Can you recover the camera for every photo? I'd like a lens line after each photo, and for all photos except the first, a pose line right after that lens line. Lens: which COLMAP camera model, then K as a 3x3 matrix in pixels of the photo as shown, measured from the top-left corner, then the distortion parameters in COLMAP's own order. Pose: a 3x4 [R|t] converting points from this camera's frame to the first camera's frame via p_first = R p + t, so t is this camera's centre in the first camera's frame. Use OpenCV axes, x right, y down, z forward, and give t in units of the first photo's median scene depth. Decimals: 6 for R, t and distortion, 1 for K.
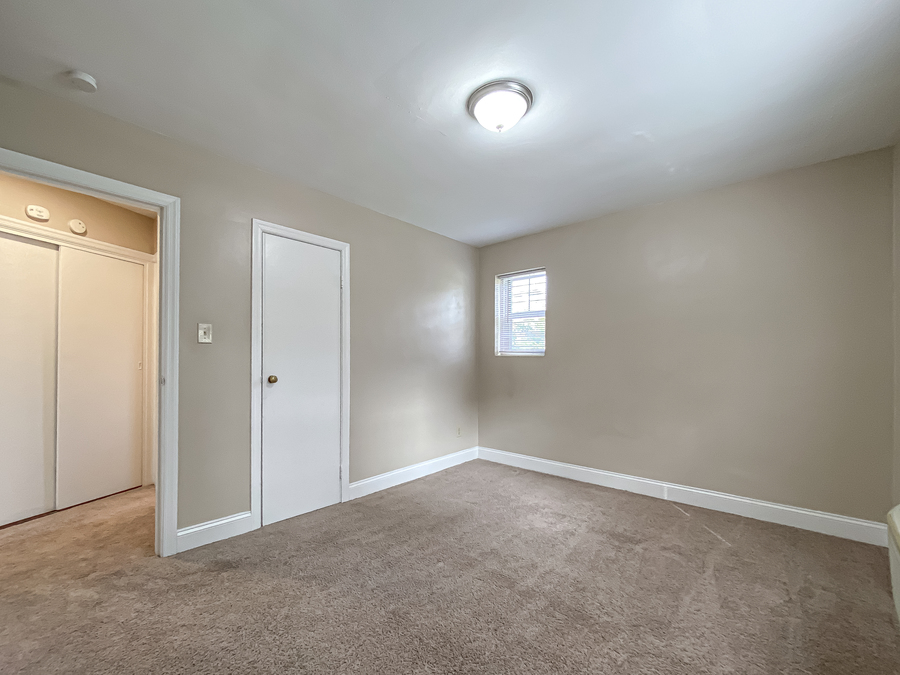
lens RADIAL K [[380.6, 0, 451.1], [0, 380.6, 344.9], [0, 0, 1]] dist [0.010622, 0.000165]
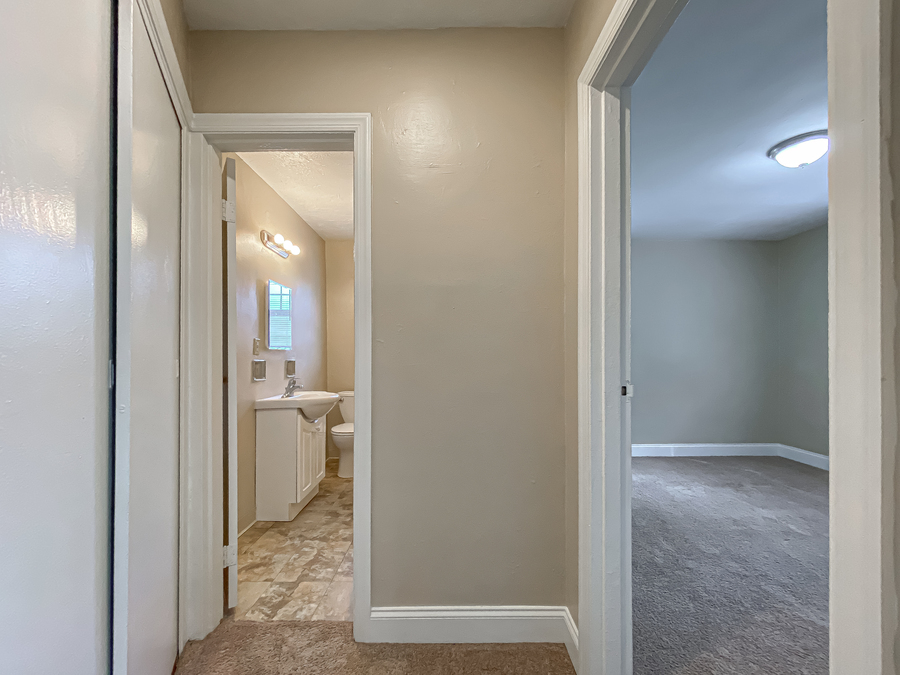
lens RADIAL K [[364.2, 0, 461.2], [0, 364.2, 343.3], [0, 0, 1]] dist [0.000810, -0.000154]
pose [[0.752725, 0.025989, 0.657822, -0.888189], [-0.018998, 0.999662, -0.017755, 0.033412], [-0.658061, 0.000867, 0.752964, 0.511815]]
